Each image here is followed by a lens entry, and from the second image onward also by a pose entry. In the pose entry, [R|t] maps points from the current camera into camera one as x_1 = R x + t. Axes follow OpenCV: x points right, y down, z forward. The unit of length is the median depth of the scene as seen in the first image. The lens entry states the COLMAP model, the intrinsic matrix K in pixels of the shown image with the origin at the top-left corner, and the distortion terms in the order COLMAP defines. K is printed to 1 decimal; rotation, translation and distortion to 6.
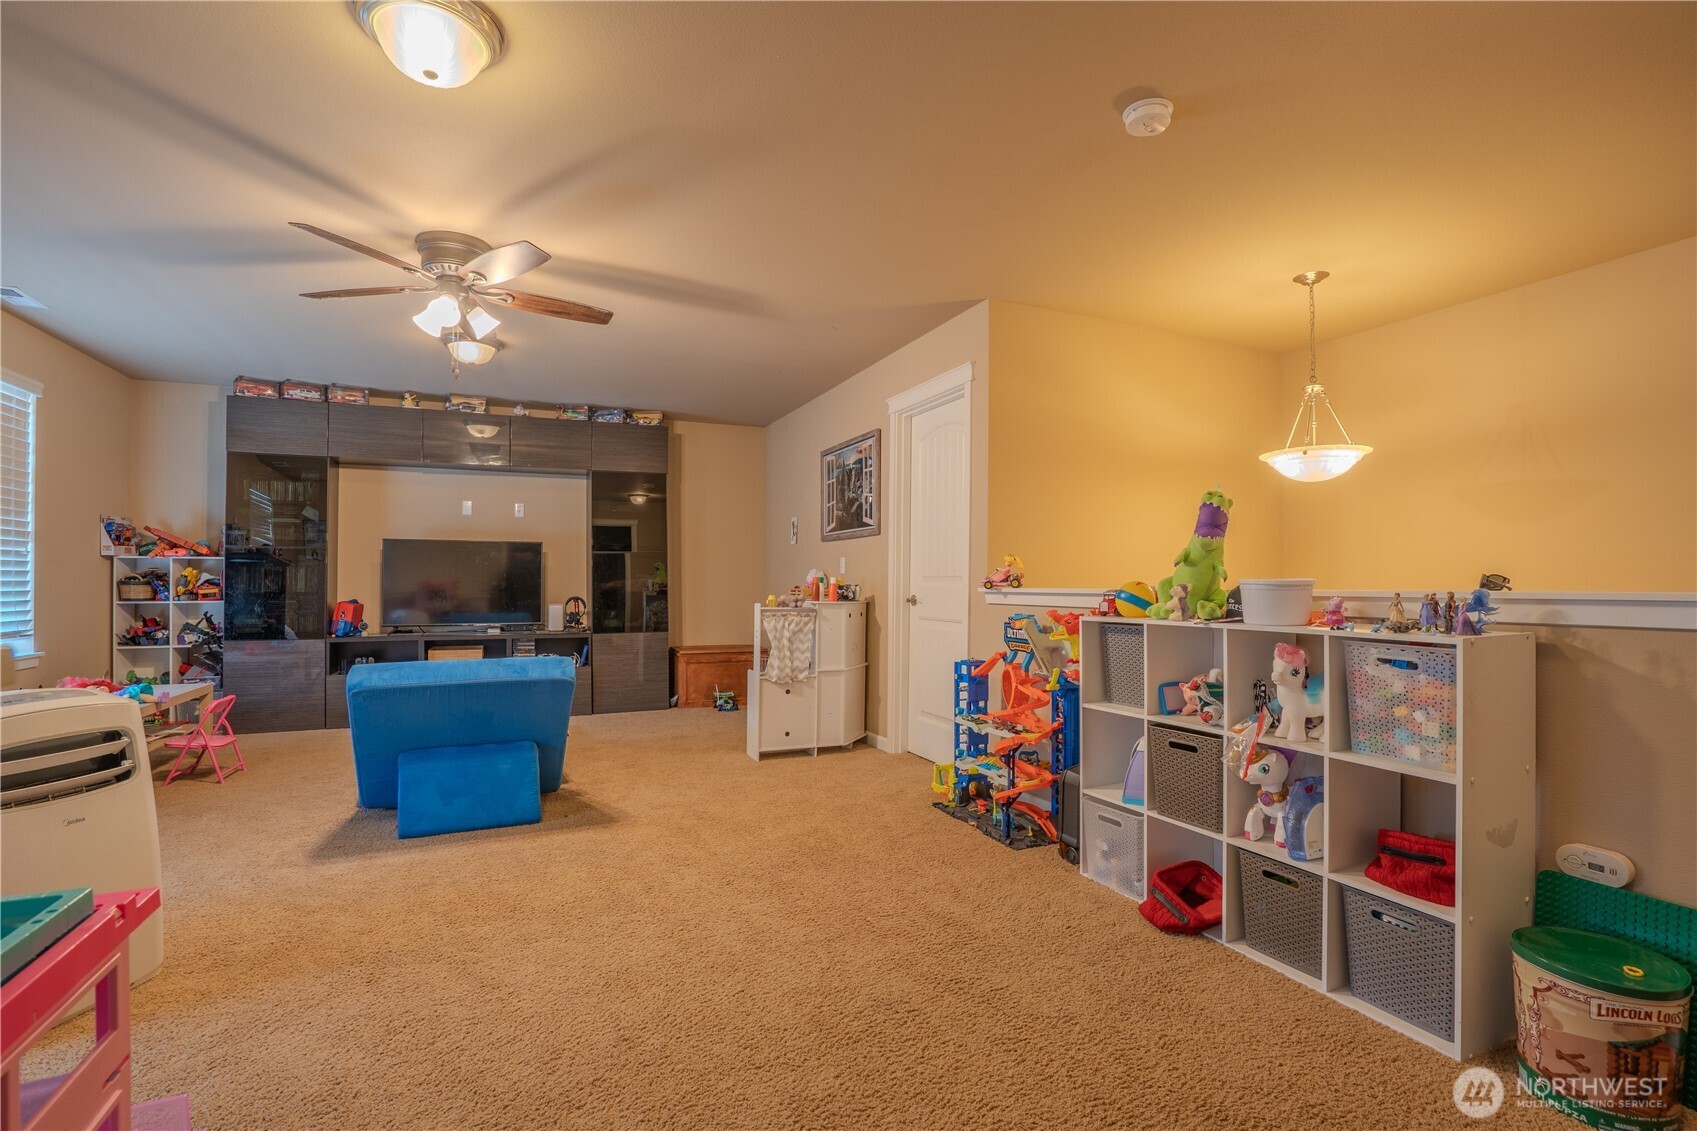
lens RADIAL K [[781.2, 0, 852.6], [0, 781.2, 569.3], [0, 0, 1]] dist [-0.051103, 0.010641]
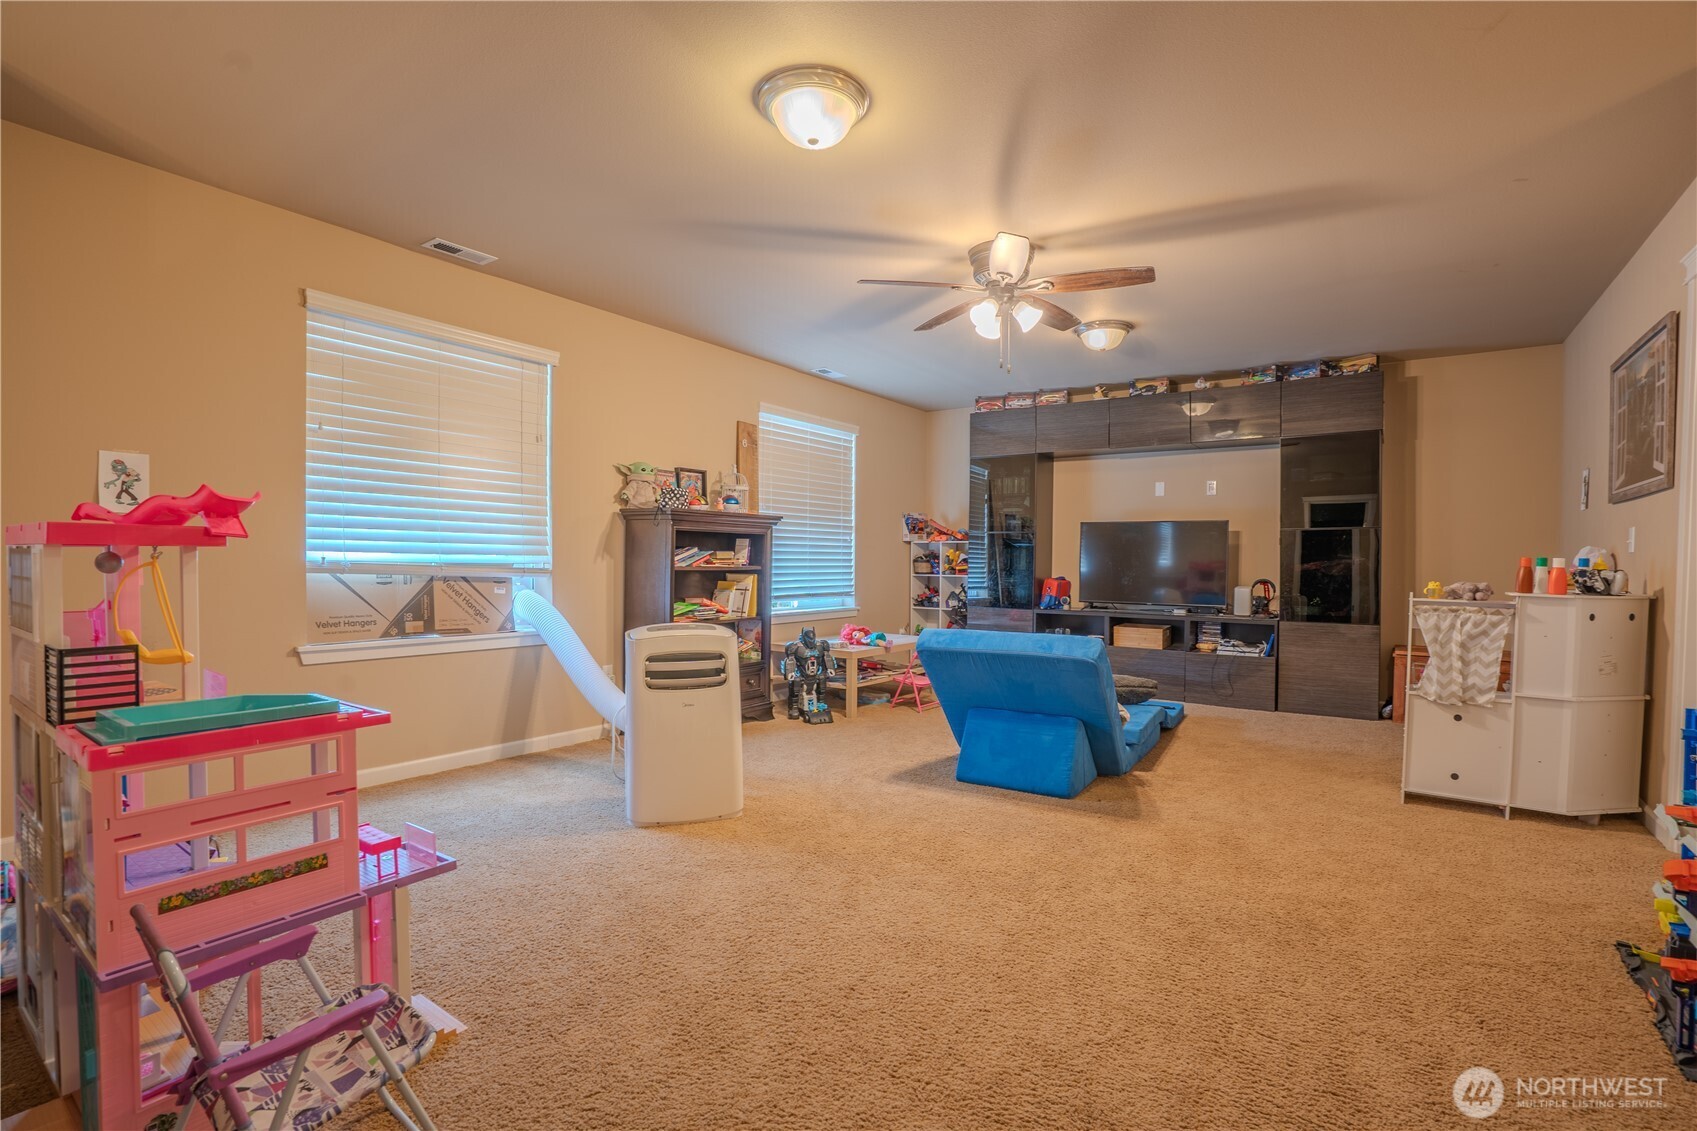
lens RADIAL K [[781.2, 0, 840.6], [0, 781.2, 565.2], [0, 0, 1]] dist [-0.051103, 0.010641]
pose [[0.512425, 0.010436, -0.858669, 0.197338], [0.004993, 0.999873, 0.015132, 0.003730], [0.858717, -0.012042, 0.512308, 0.145878]]
